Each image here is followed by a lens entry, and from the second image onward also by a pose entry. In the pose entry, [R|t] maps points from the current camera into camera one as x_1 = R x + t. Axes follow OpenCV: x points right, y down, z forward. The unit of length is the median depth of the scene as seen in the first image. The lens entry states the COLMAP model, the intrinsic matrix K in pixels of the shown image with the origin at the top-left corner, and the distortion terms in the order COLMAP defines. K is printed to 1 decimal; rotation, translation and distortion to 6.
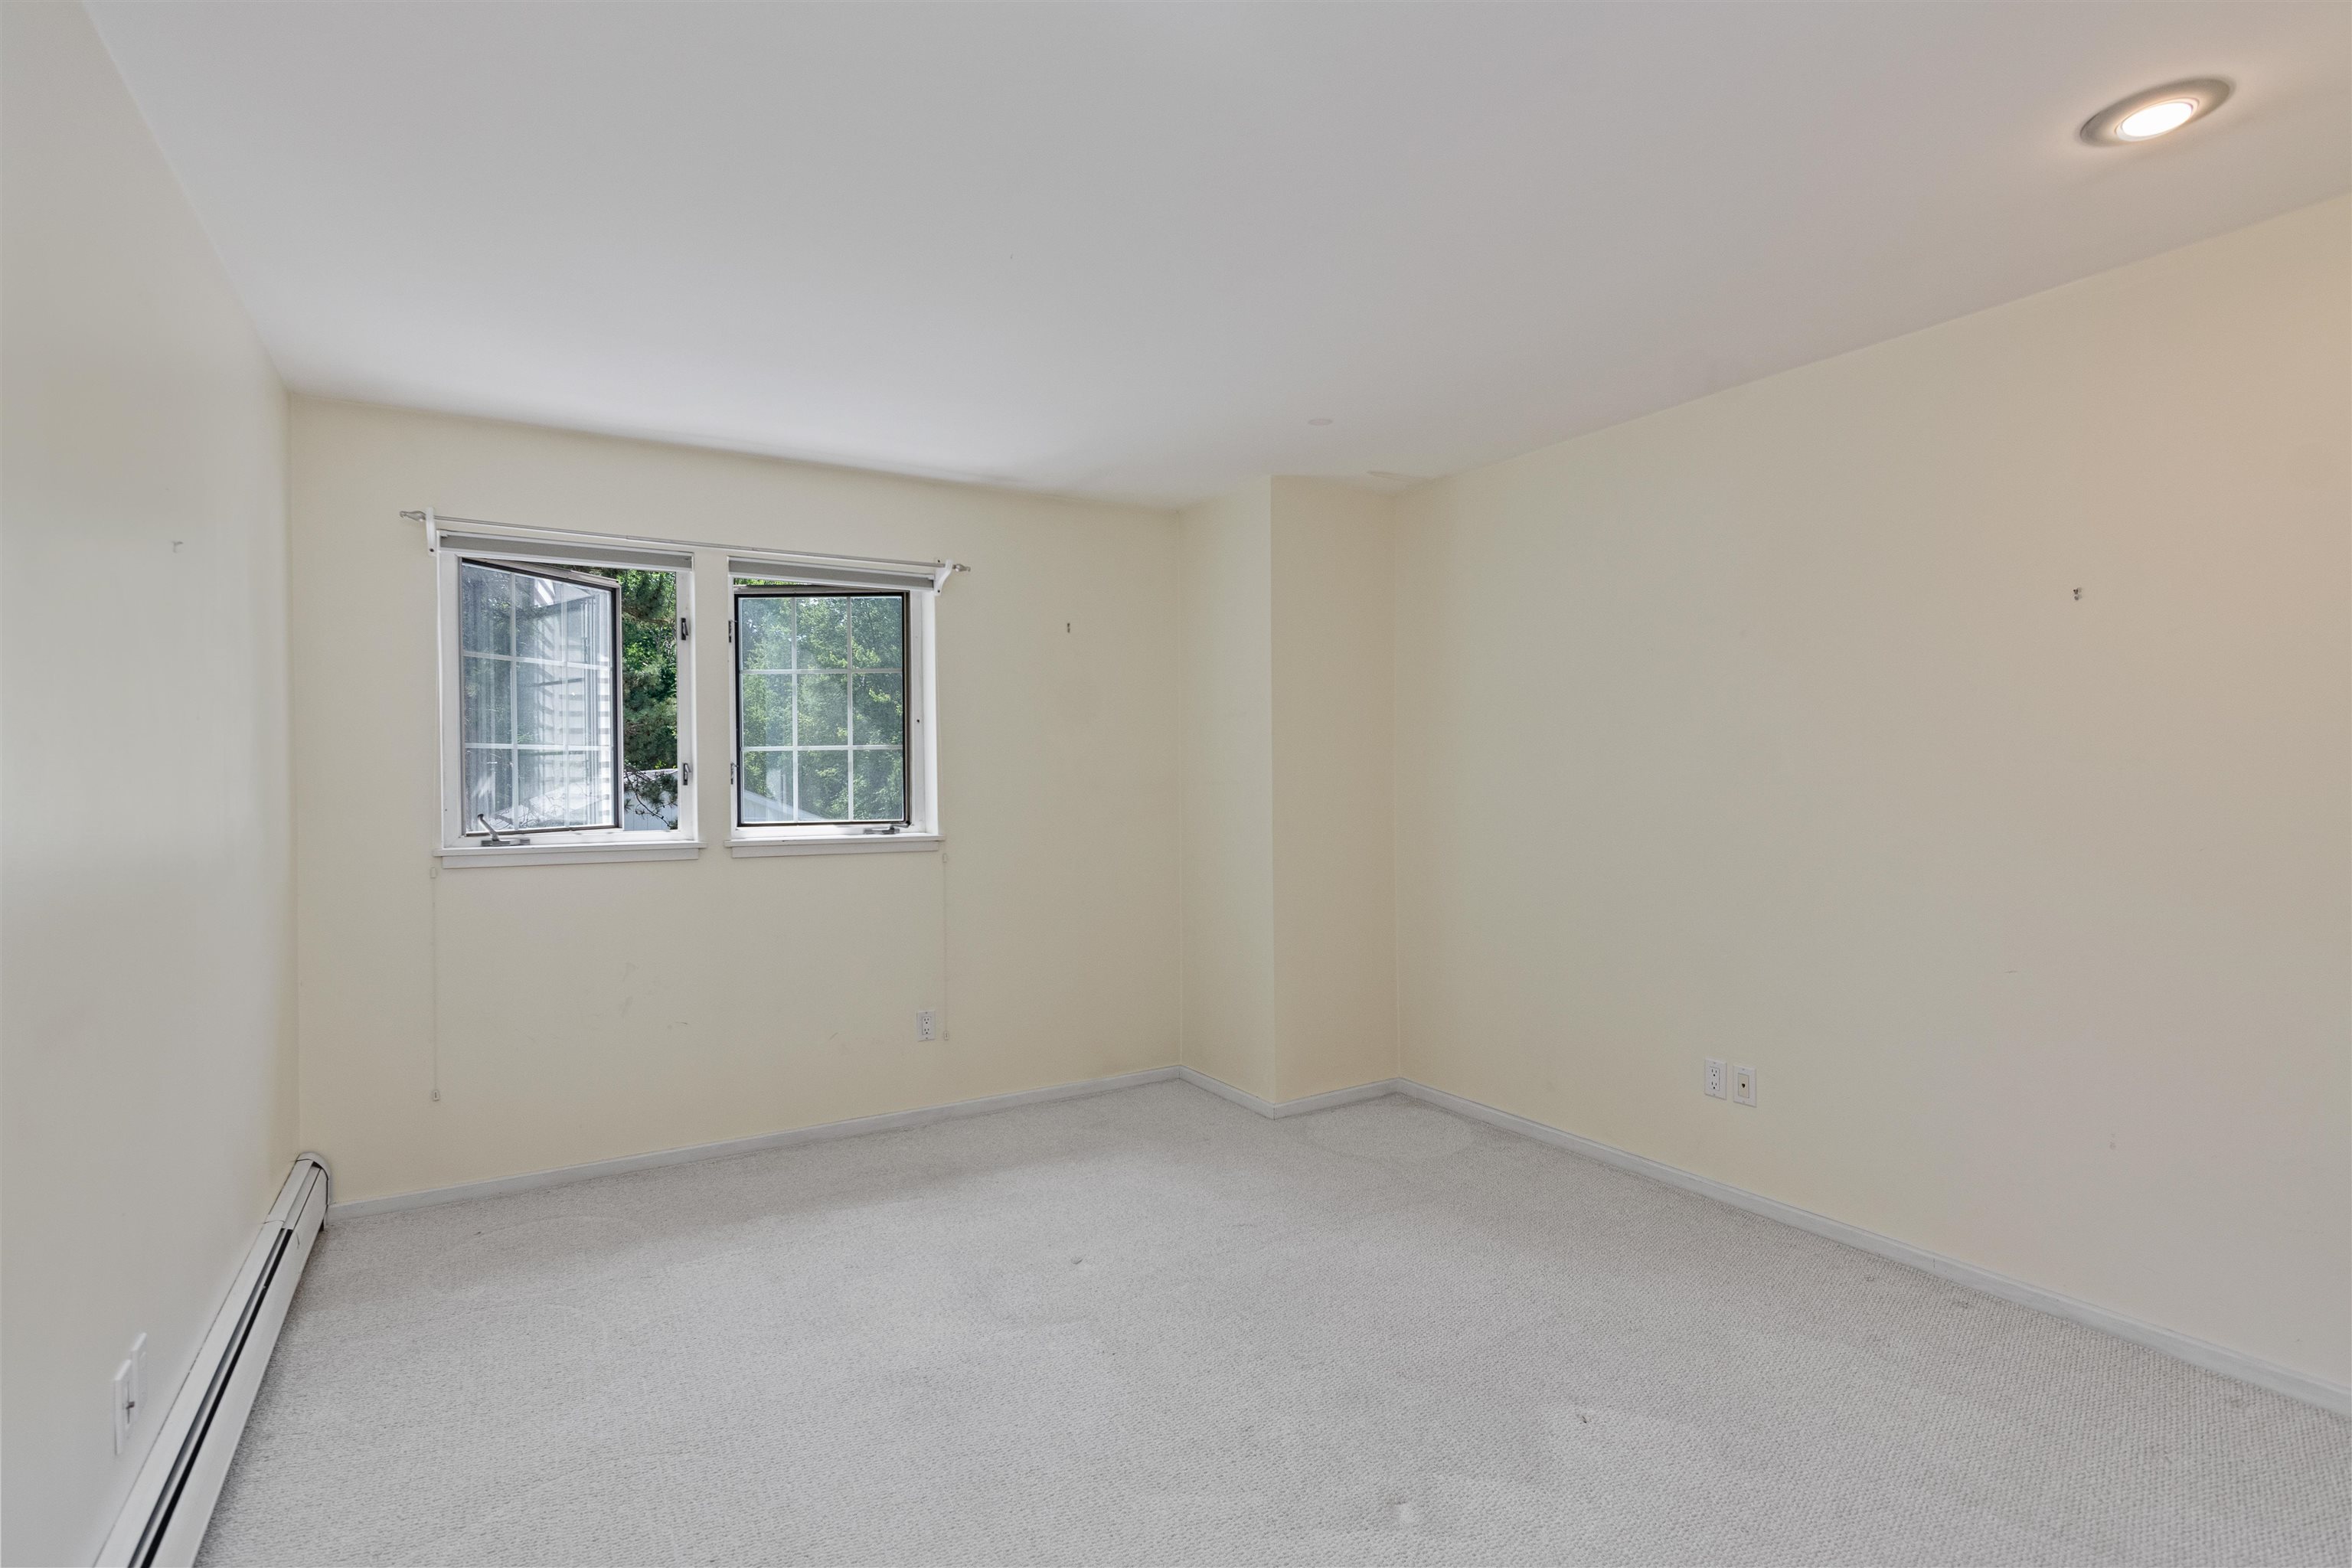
lens RADIAL K [[1155.1, 0, 1175.2], [0, 1155.1, 788.2], [0, 0, 1]] dist [0.000407, 0.000812]
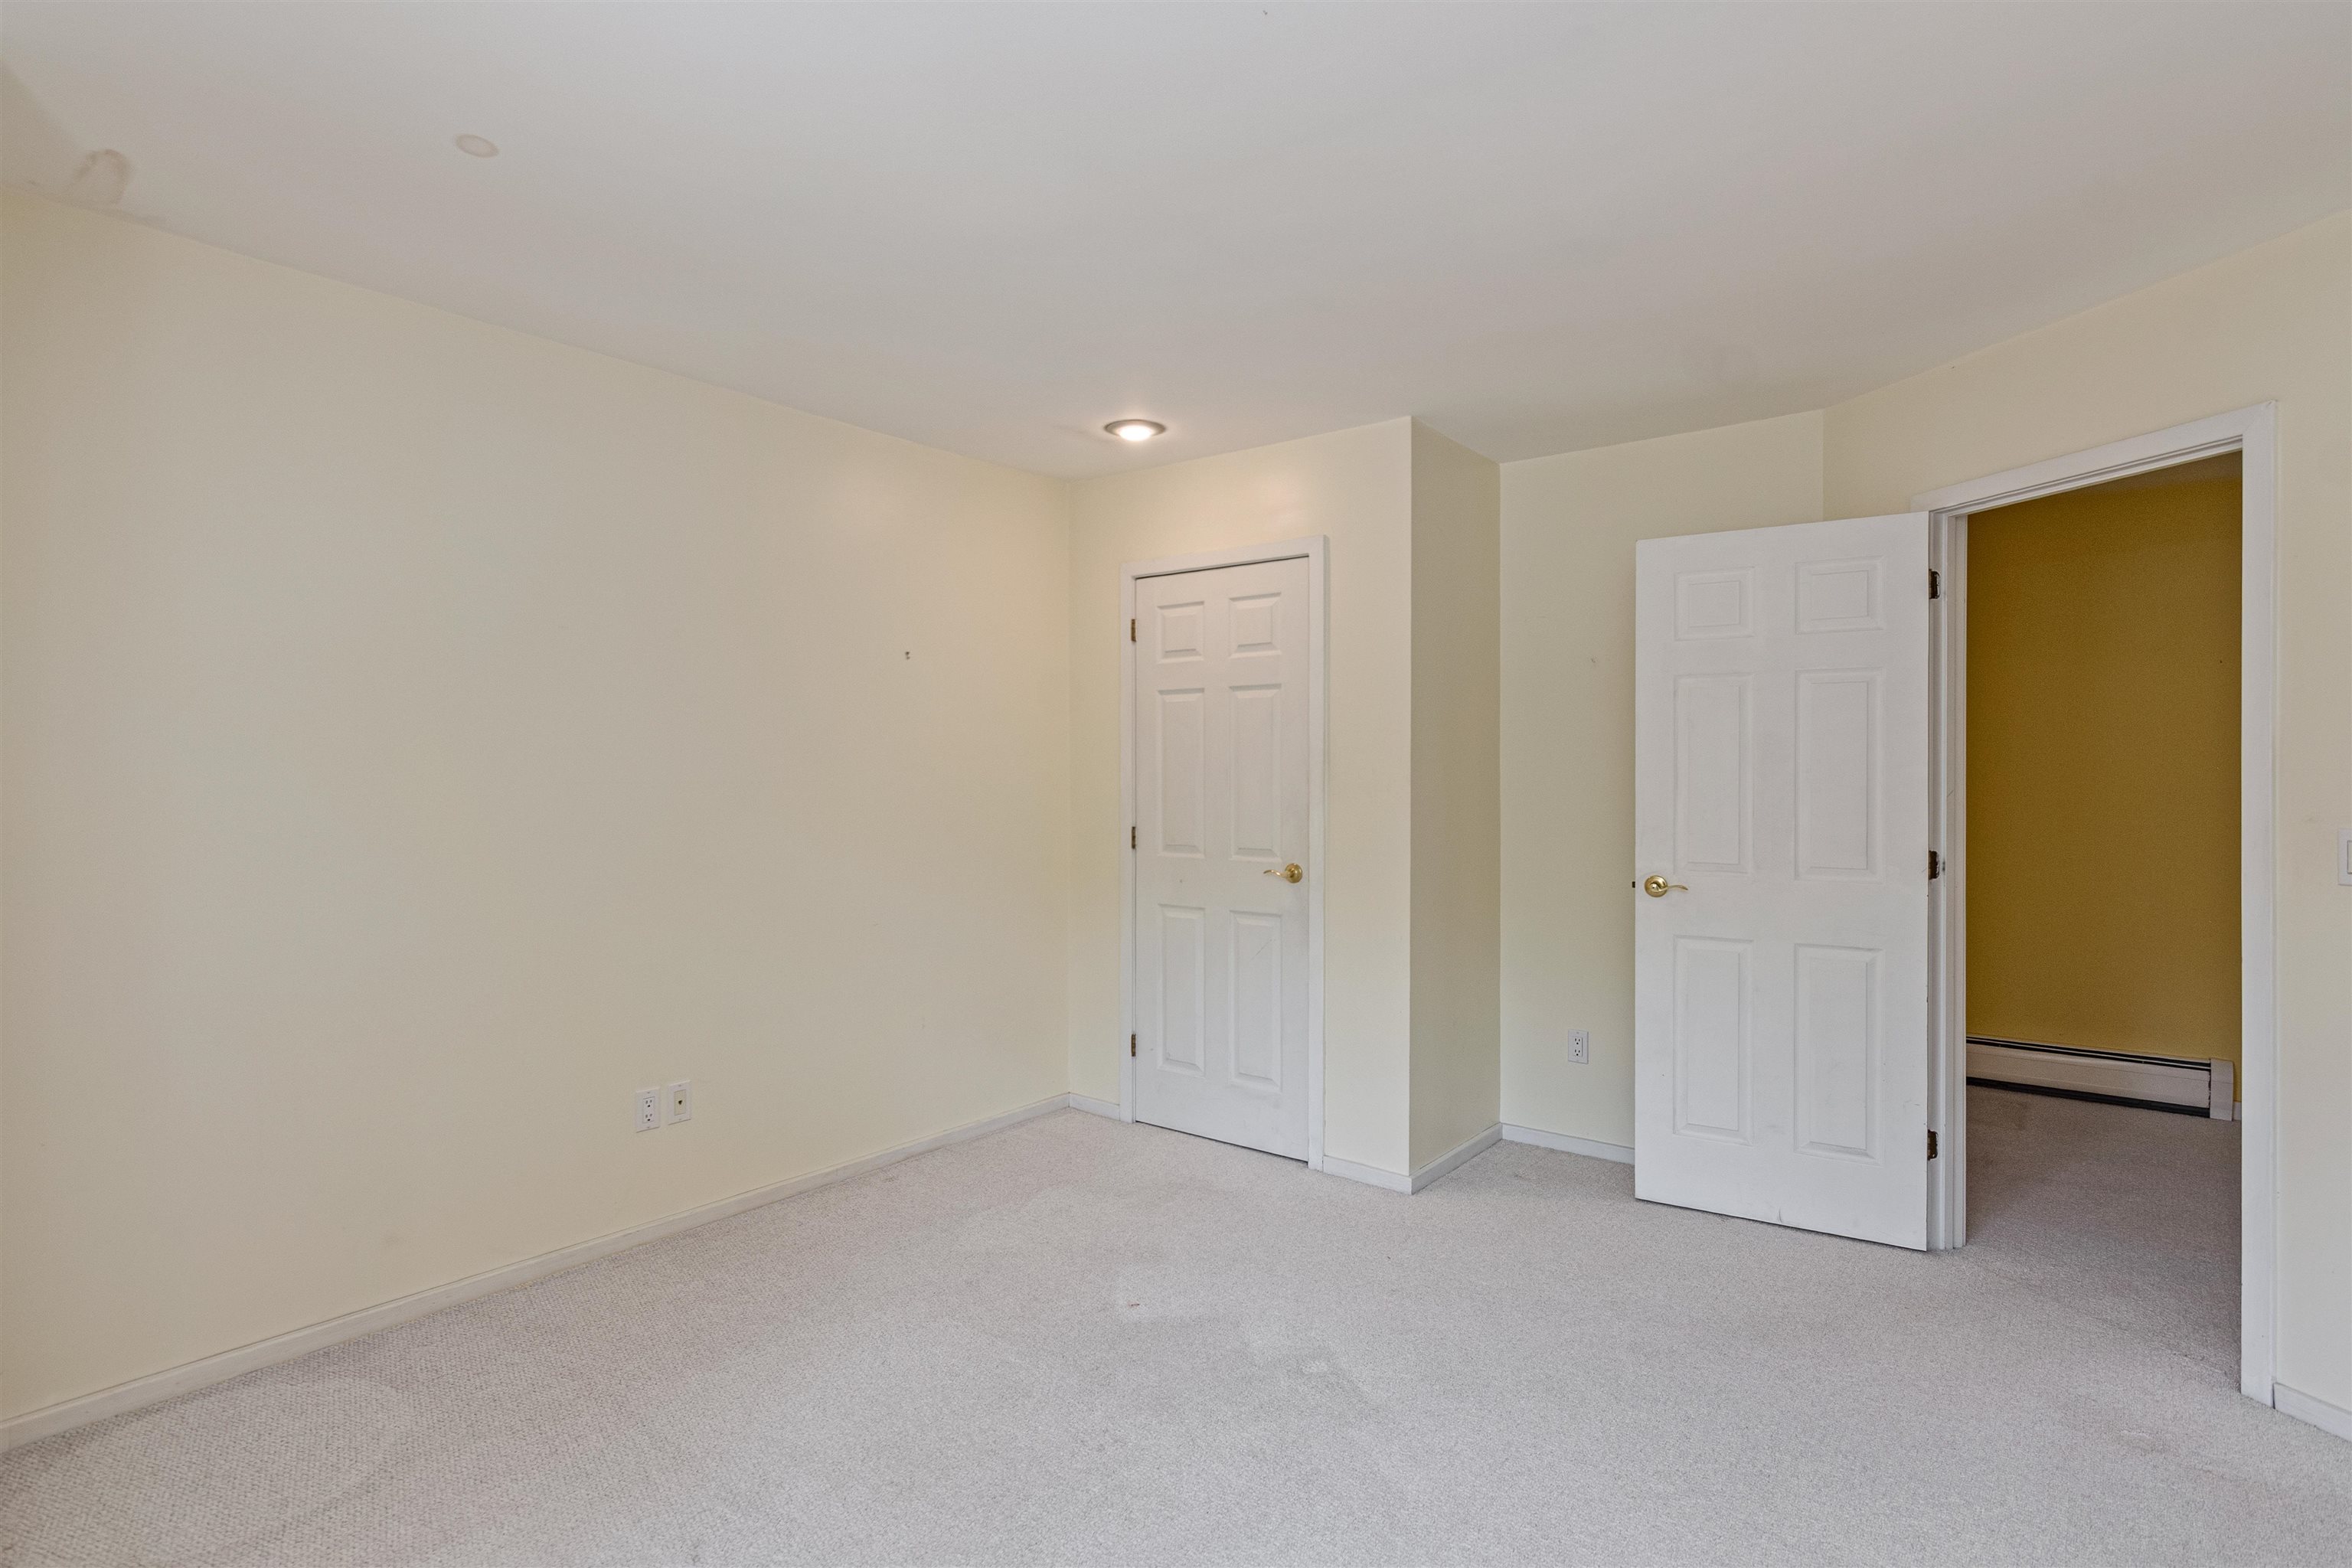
lens RADIAL K [[1155.1, 0, 1175.2], [0, 1155.1, 788.2], [0, 0, 1]] dist [0.000407, 0.000812]
pose [[-0.350657, -0.003918, 0.936496, -0.513369], [0.014033, 0.999857, 0.009438, -0.007459], [-0.936399, 0.016452, -0.350552, 0.878912]]
